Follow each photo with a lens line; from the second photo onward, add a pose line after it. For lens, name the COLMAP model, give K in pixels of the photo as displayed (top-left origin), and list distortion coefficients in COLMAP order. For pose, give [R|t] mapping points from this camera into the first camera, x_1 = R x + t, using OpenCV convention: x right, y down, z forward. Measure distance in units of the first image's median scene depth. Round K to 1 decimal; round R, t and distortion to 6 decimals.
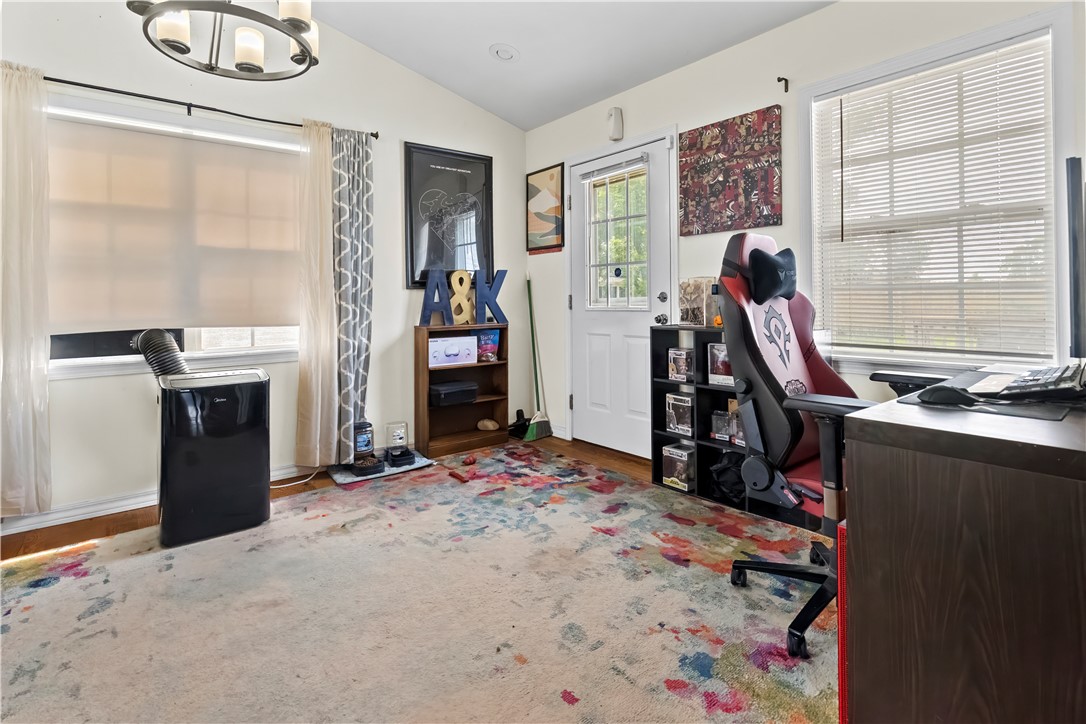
lens RADIAL K [[537.1, 0, 556.2], [0, 537.1, 302.5], [0, 0, 1]] dist [-0.001076, -0.000203]
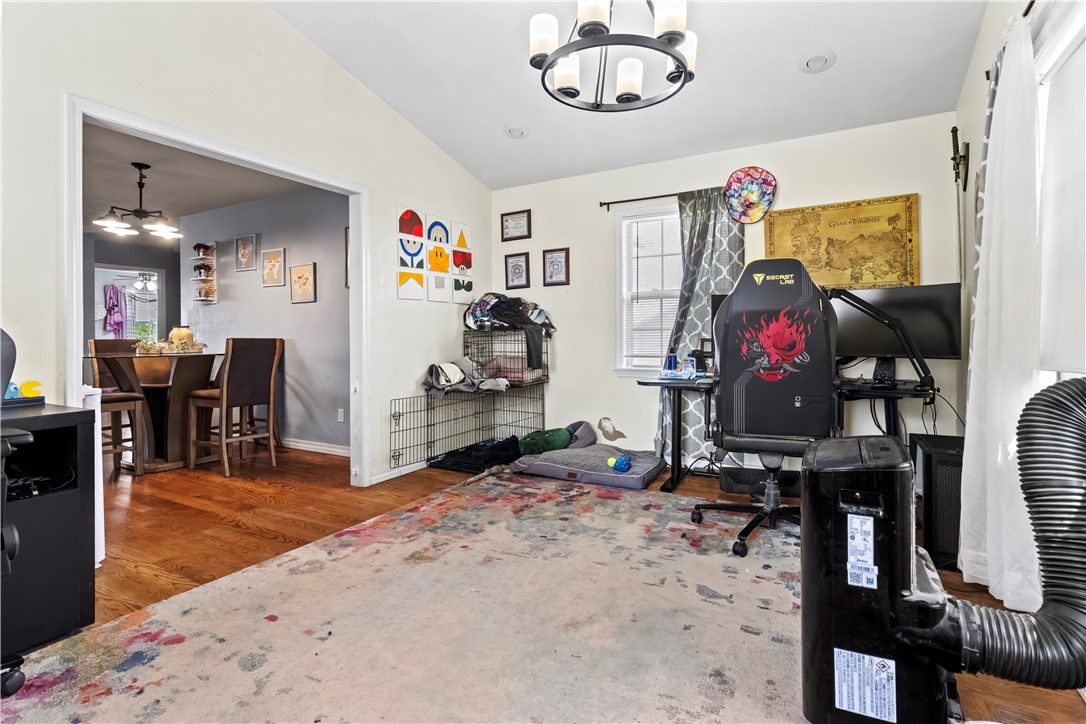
lens RADIAL K [[519.8, 0, 547.2], [0, 519.8, 333.8], [0, 0, 1]] dist [-0.002206, -0.000900]
pose [[-0.936667, 0.017153, -0.349801, -0.125043], [0.017531, 0.999844, 0.002084, 0.000933], [0.349782, -0.004180, -0.936822, 1.674873]]
